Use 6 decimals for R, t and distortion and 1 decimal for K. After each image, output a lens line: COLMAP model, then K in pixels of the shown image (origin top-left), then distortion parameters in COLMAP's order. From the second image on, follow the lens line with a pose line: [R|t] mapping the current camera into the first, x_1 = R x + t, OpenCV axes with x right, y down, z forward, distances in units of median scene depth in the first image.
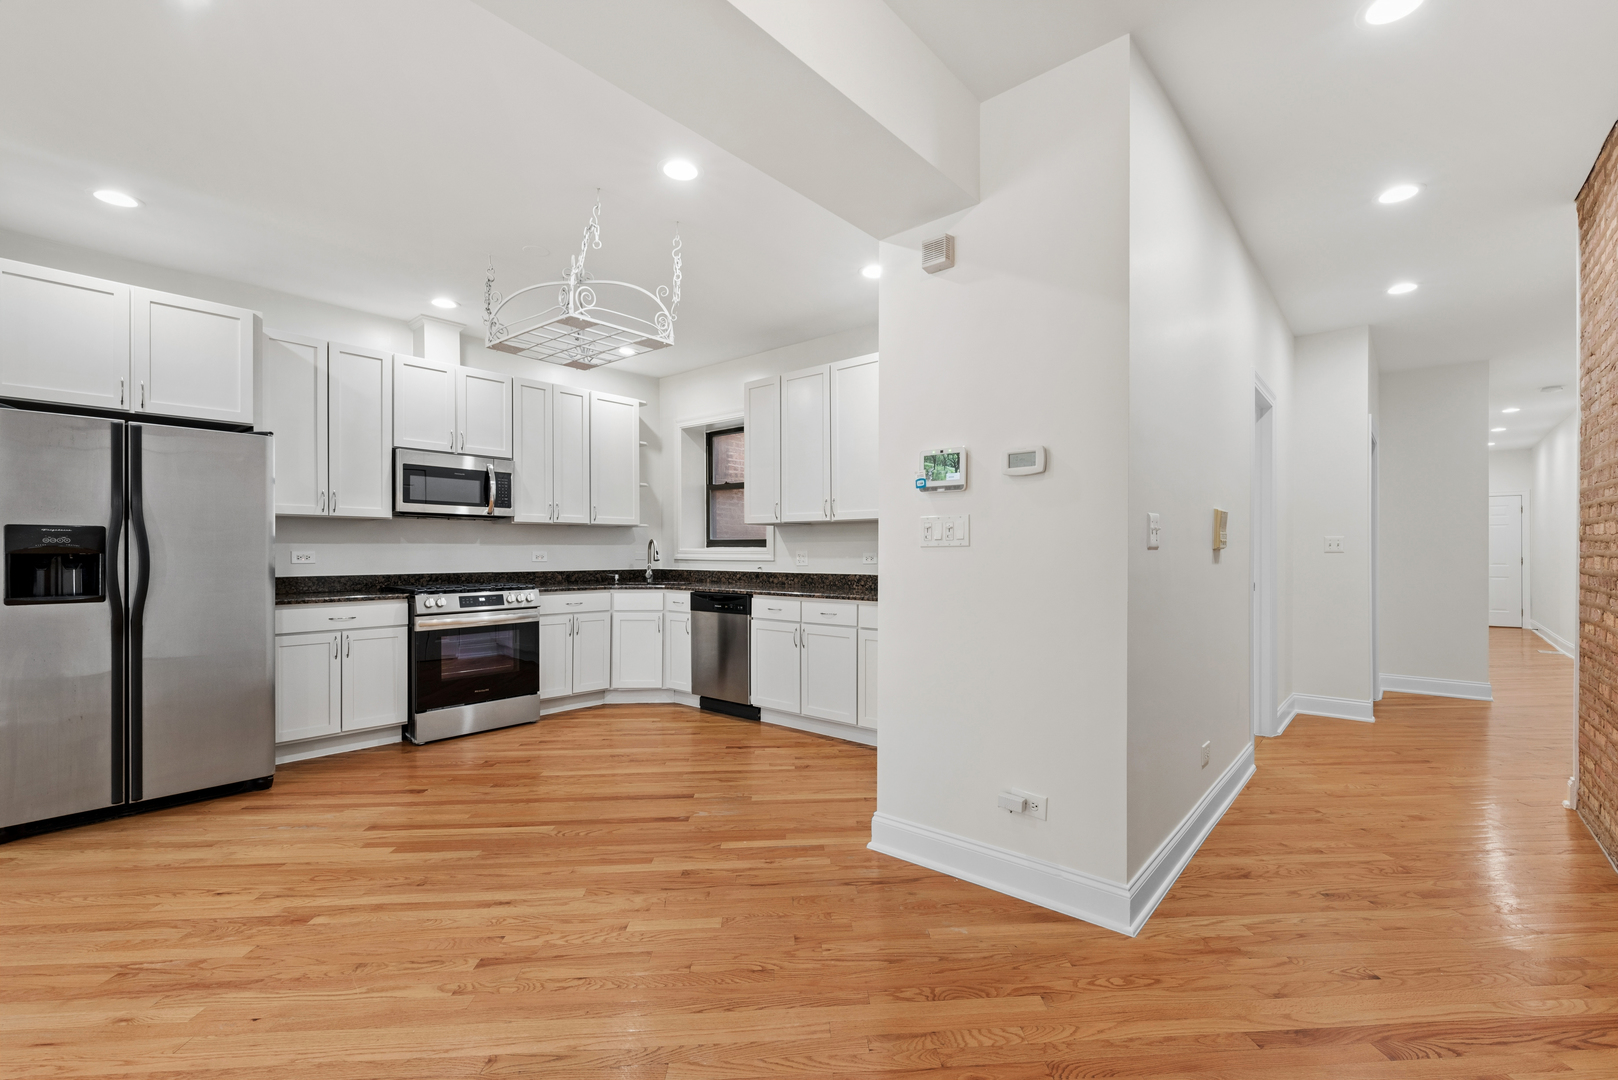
lens RADIAL K [[689.2, 0, 830.7], [0, 689.2, 551.4], [0, 0, 1]] dist [-0.001100, -0.000409]
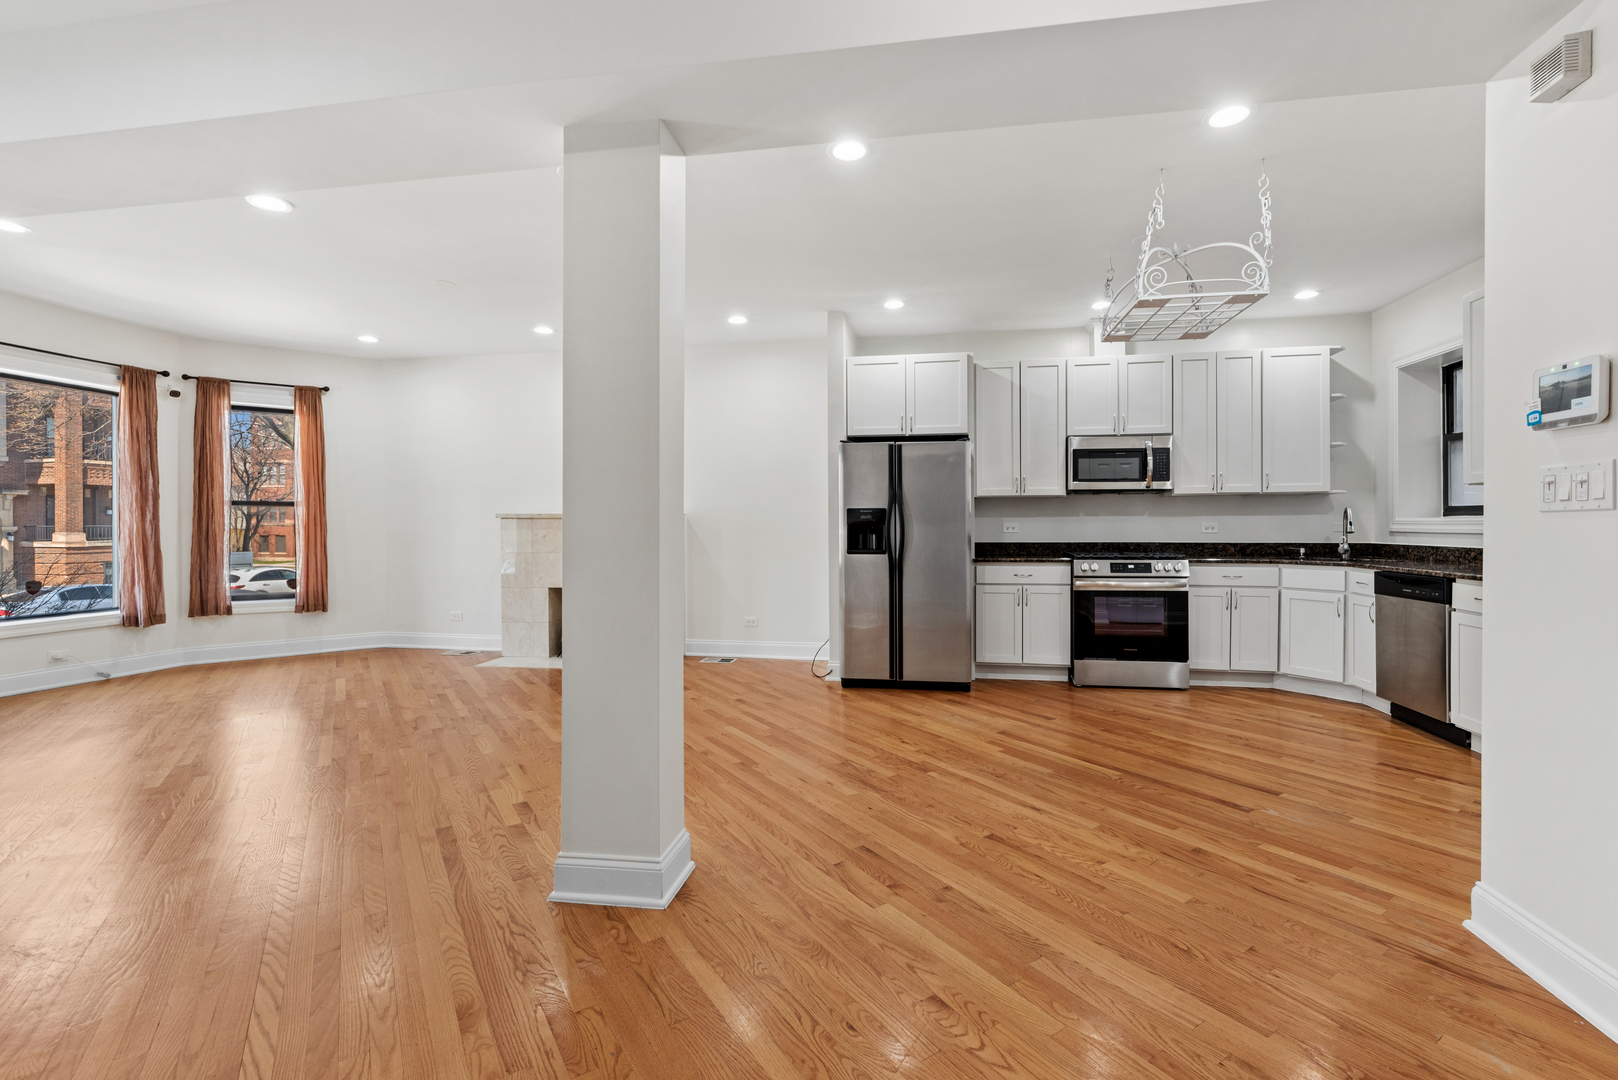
lens RADIAL K [[701.3, 0, 840.1], [0, 701.3, 529.0], [0, 0, 1]] dist [0.000495, 0.000082]
pose [[0.511626, 0.002783, -0.859204, 0.230164], [0.003734, 0.999978, 0.005462, 0.002395], [0.859200, -0.006003, 0.511604, 0.035523]]
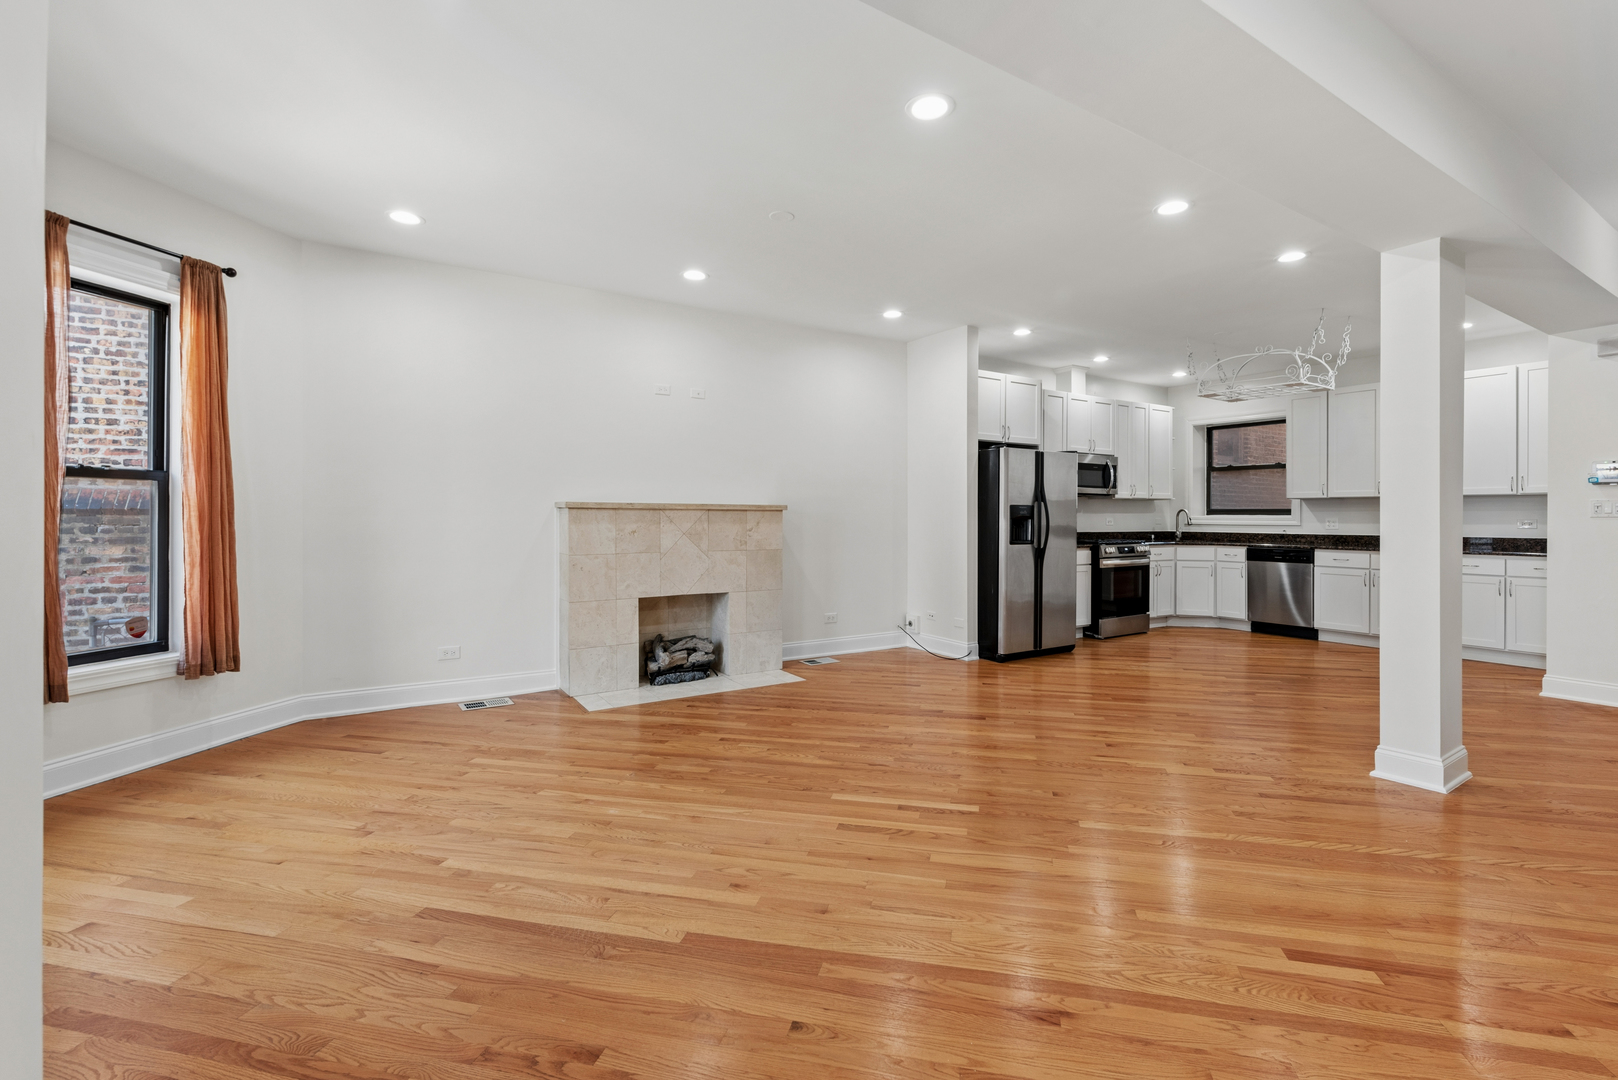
lens RADIAL K [[710.8, 0, 840.2], [0, 710.8, 514.8], [0, 0, 1]] dist [0.000267, 0.000031]
pose [[0.956365, 0.001698, -0.292171, -0.700389], [-0.002310, 0.999996, -0.001752, -0.003159], [0.292167, 0.002350, 0.956365, -0.758187]]
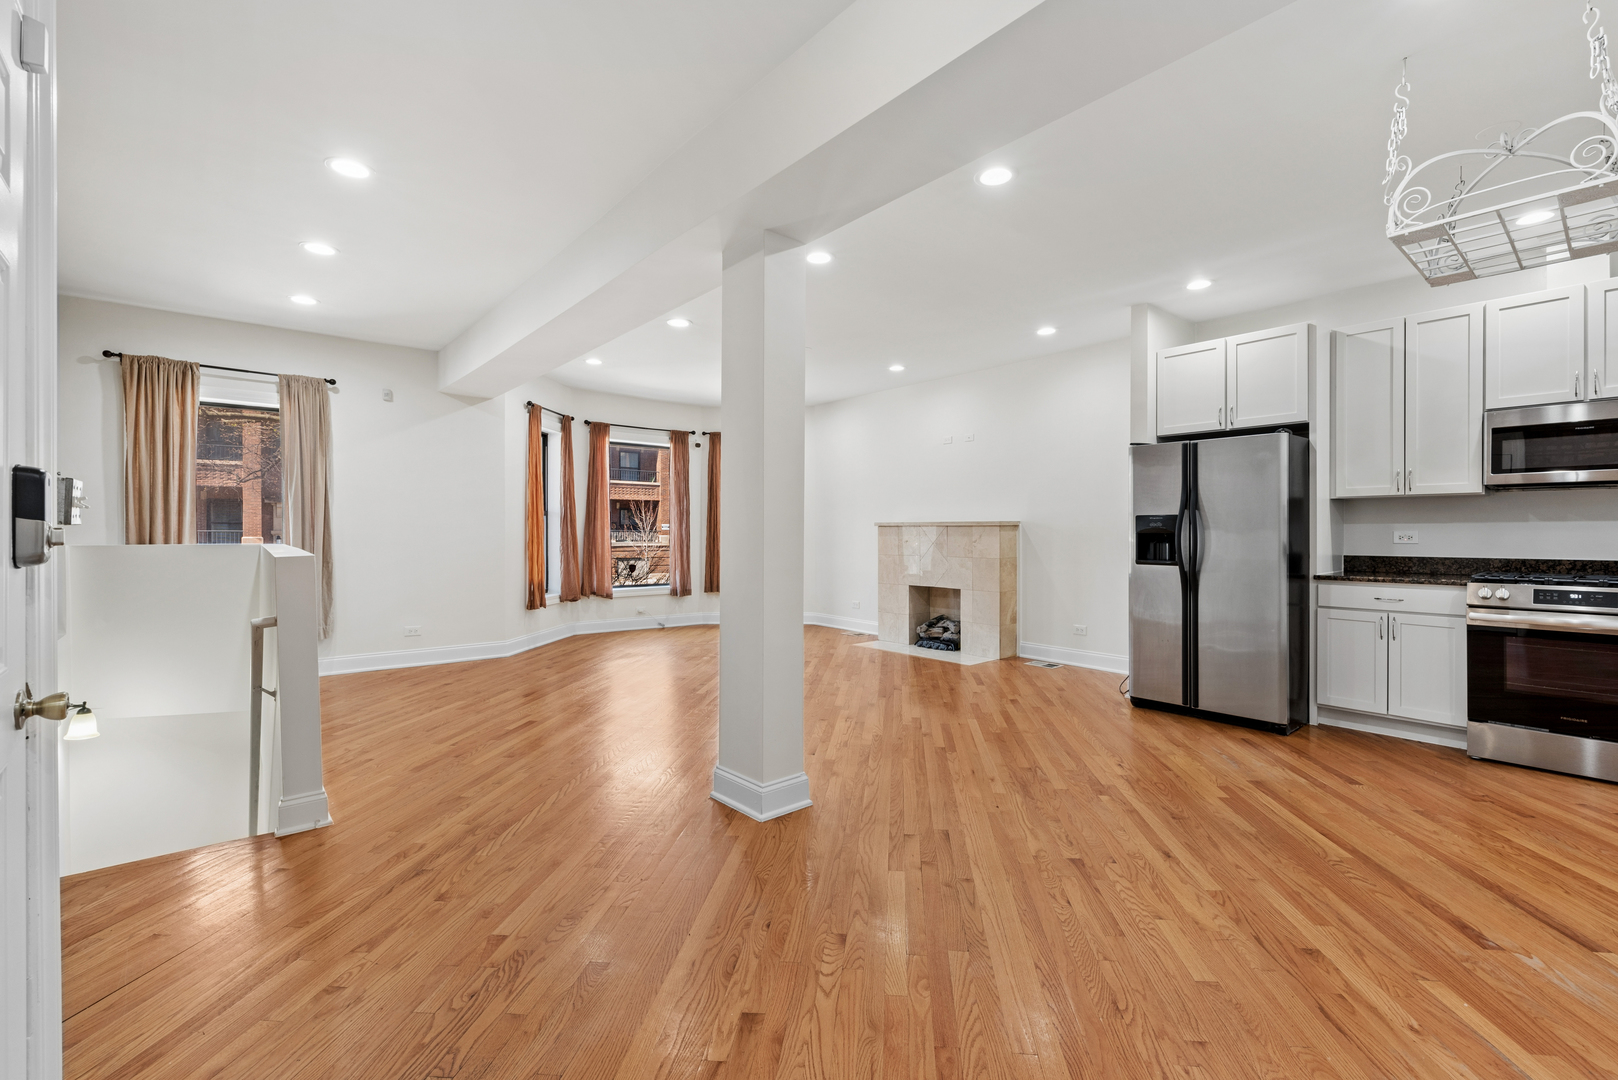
lens RADIAL K [[701.3, 0, 840.1], [0, 701.3, 529.0], [0, 0, 1]] dist [0.000495, 0.000082]
pose [[-0.155180, -0.004274, -0.987877, 0.385661], [0.000658, 0.999990, -0.004430, 0.000504], [0.987886, -0.001337, -0.155175, 0.363309]]
